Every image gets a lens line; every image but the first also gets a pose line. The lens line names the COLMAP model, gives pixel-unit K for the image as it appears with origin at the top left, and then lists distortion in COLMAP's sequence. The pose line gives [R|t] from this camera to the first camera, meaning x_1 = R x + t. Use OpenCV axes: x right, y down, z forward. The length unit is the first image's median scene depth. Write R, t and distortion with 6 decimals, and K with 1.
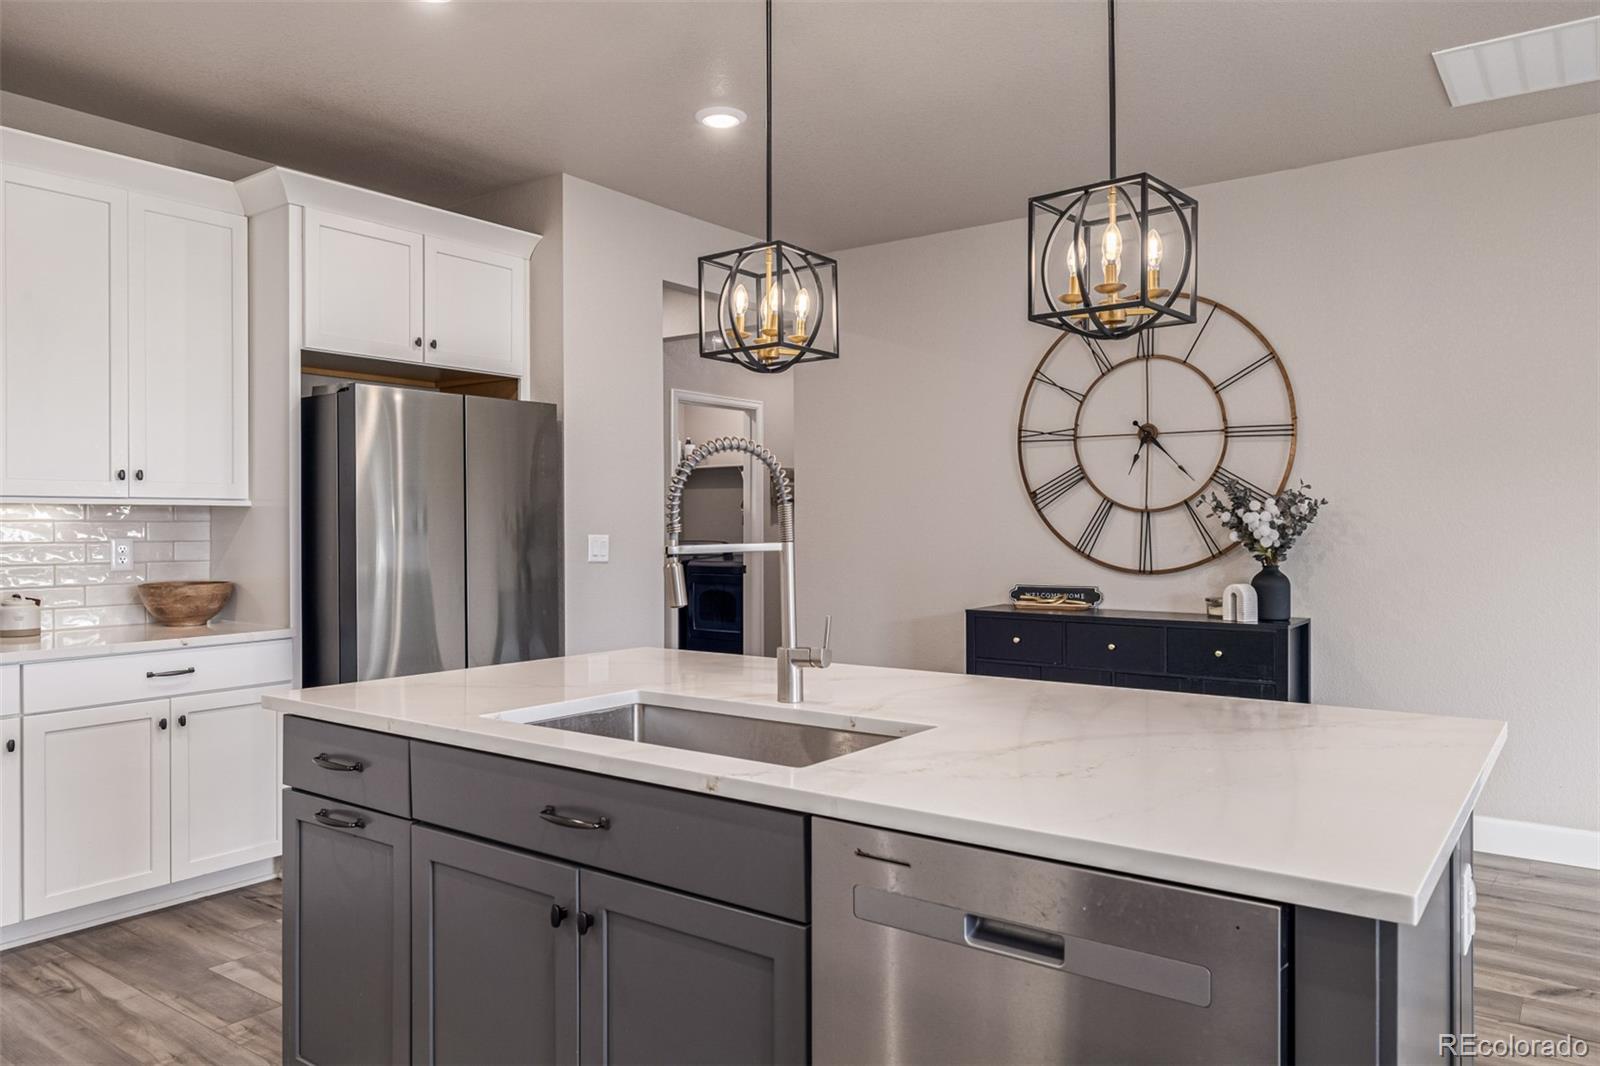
lens RADIAL K [[1099.3, 0, 798.6], [0, 1099.3, 524.8], [0, 0, 1]] dist [-0.001017, 0.003115]
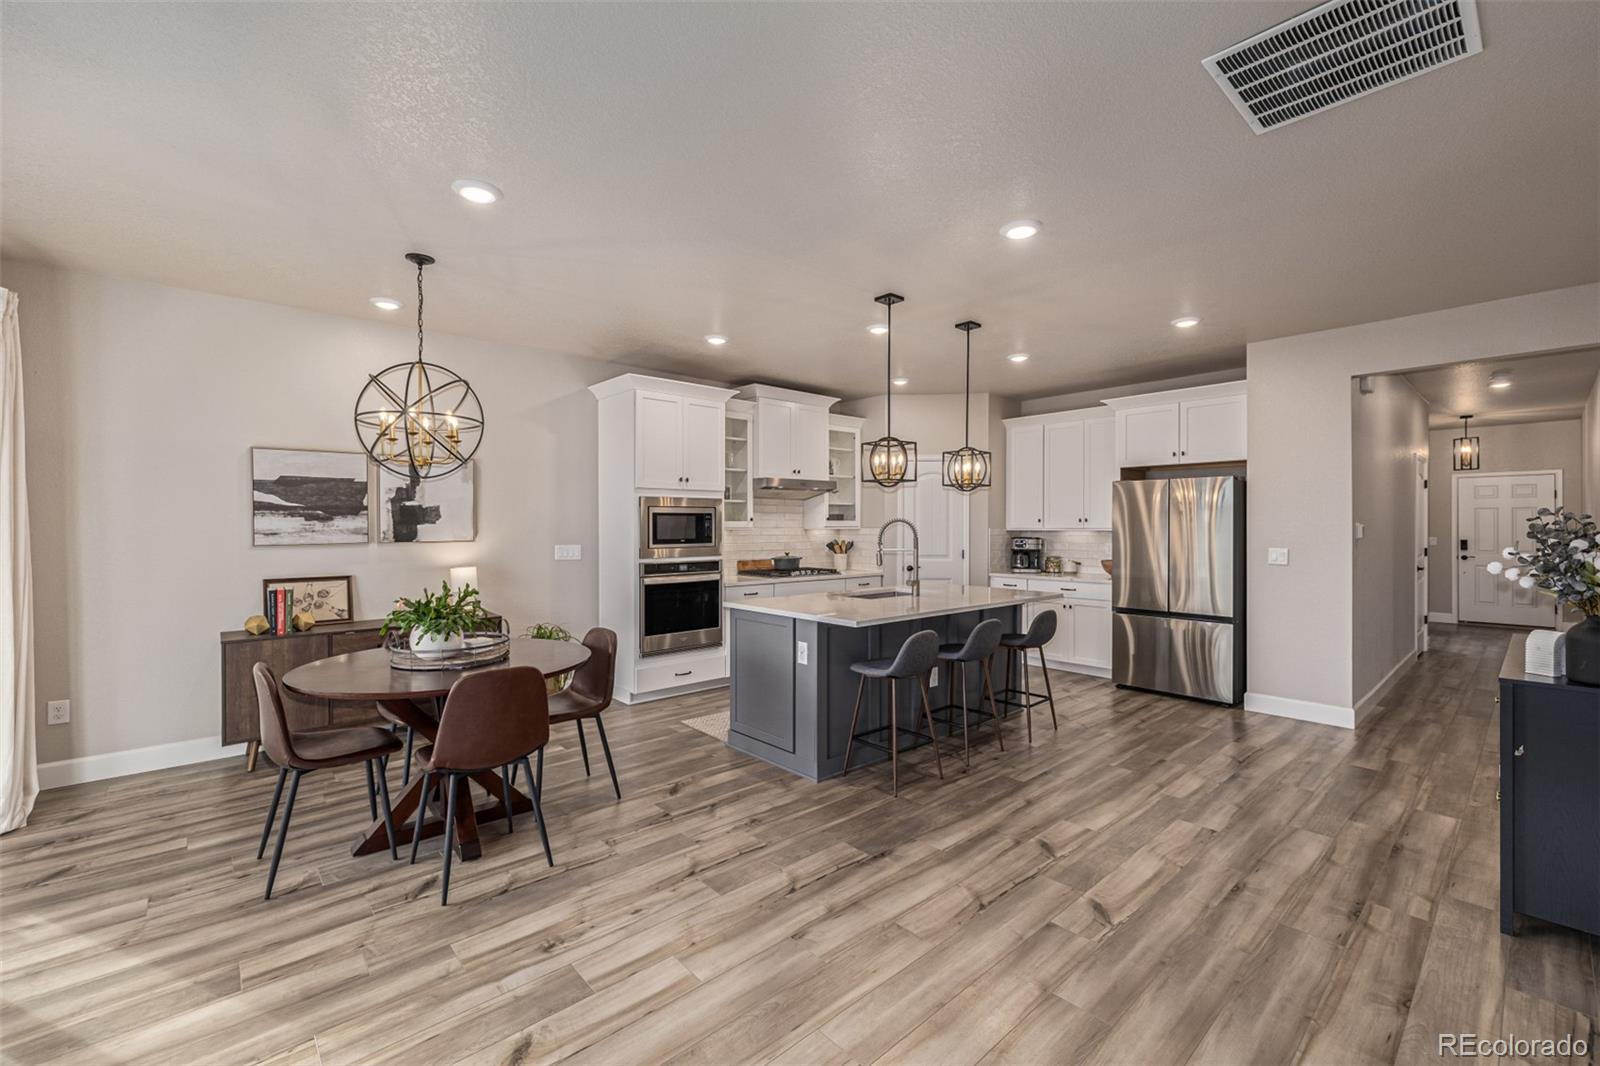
lens RADIAL K [[669.2, 0, 799.4], [0, 669.2, 528.0], [0, 0, 1]] dist [-0.000525, 0.001001]
pose [[-0.207162, 0.006367, -0.978286, 1.025750], [0.000645, 0.999979, 0.006371, -0.030330], [0.978306, 0.000689, -0.207162, 0.533934]]
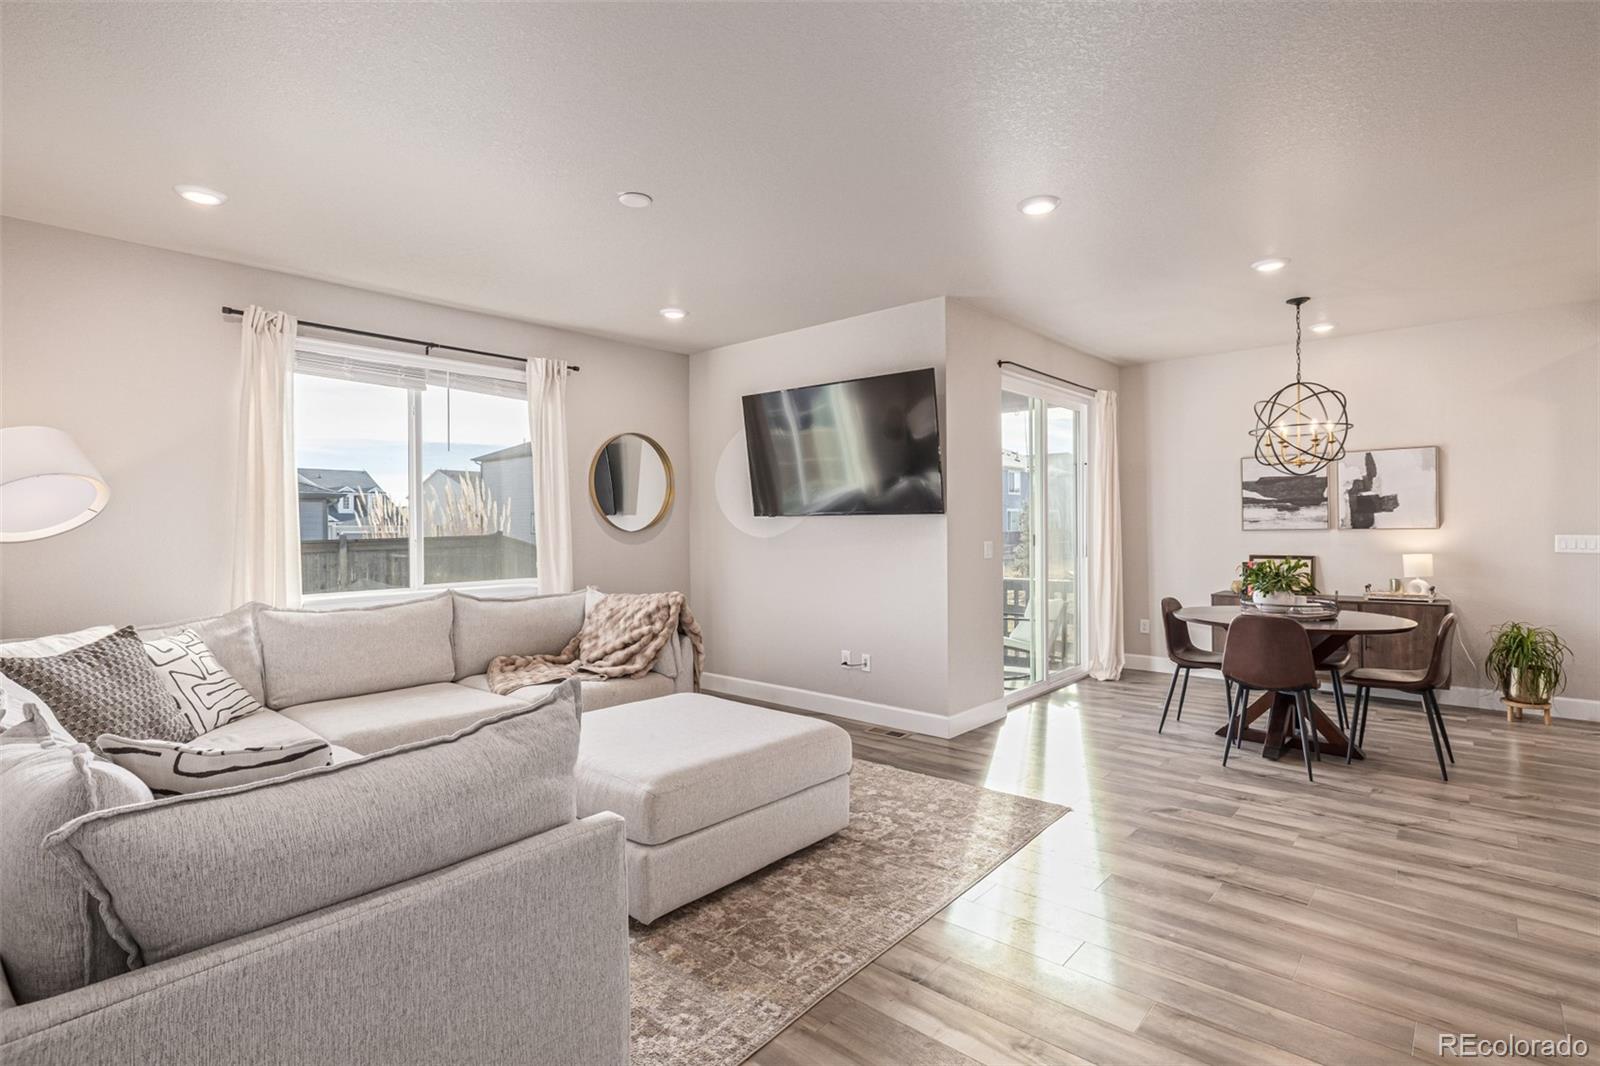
lens RADIAL K [[773.1, 0, 797.8], [0, 773.1, 526.8], [0, 0, 1]] dist [-0.008142, 0.001238]
pose [[-0.995482, 0.009707, 0.094453, 0.978654], [0.009860, 0.999951, 0.001151, -0.016955], [-0.094437, 0.002077, -0.995529, 1.116589]]
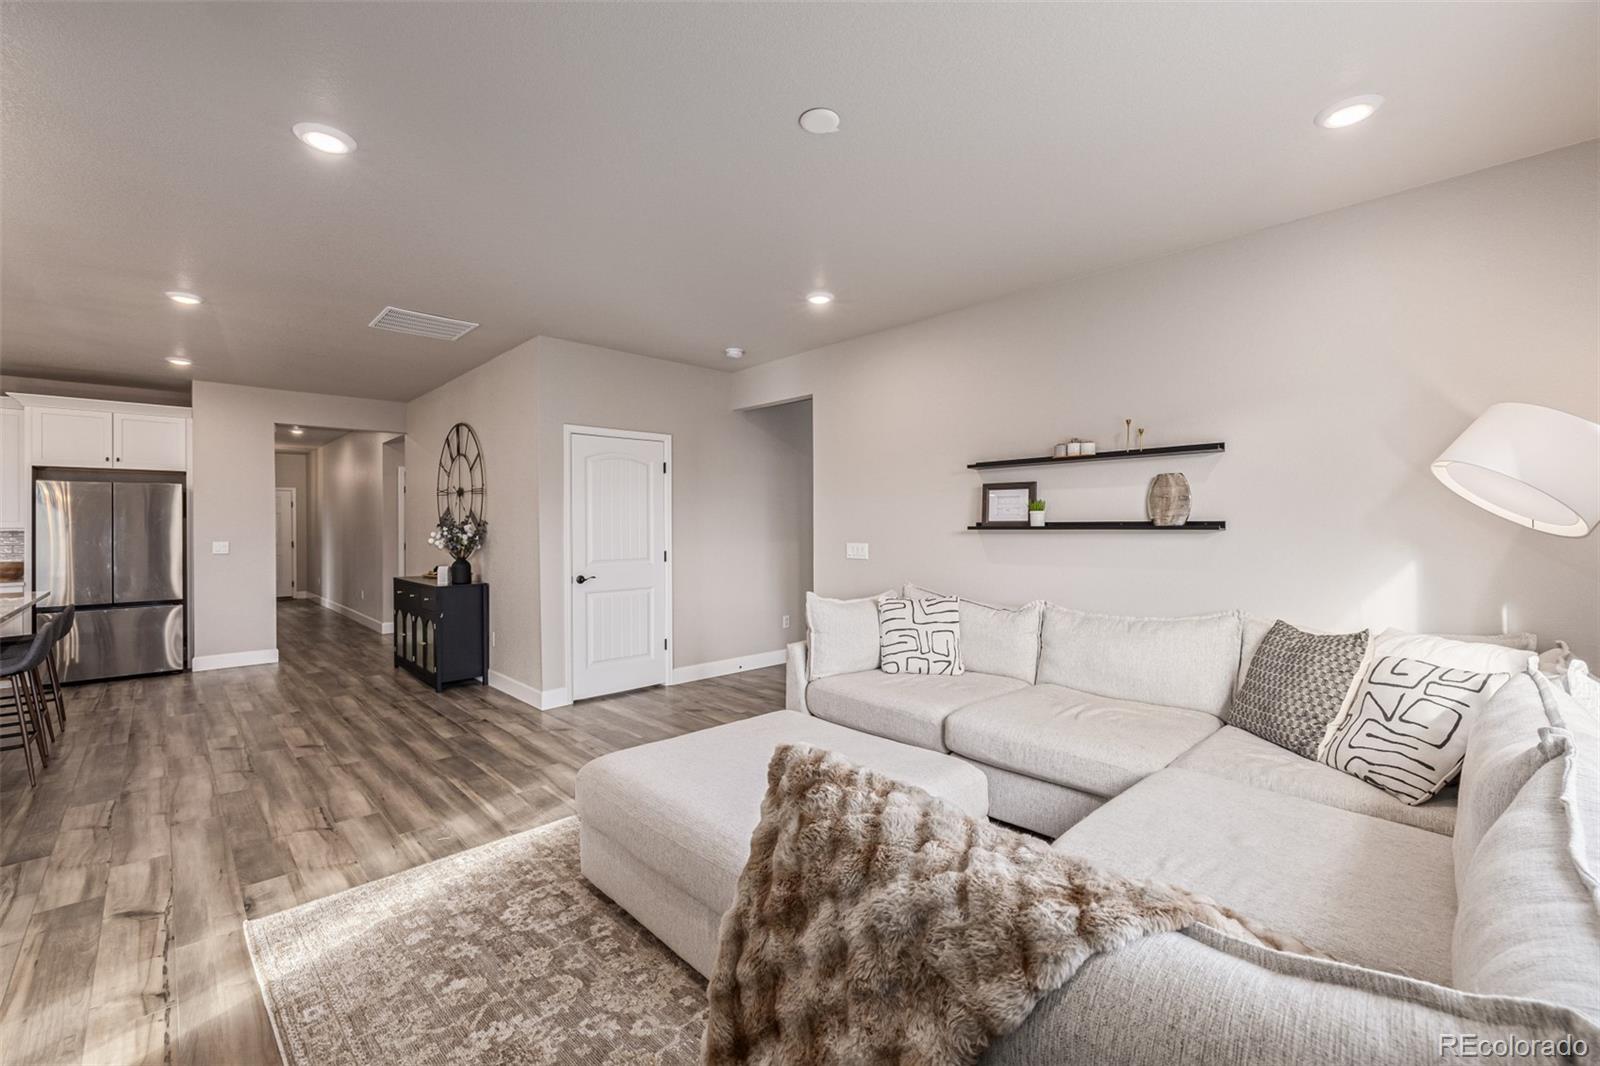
lens RADIAL K [[669.2, 0, 798.0], [0, 669.2, 525.6], [0, 0, 1]] dist [-0.000525, 0.001001]
pose [[0.984195, -0.003437, -0.177052, 1.276601], [0.003403, 0.999994, -0.000492, -0.020054], [0.177053, -0.000119, 0.984201, -0.124944]]
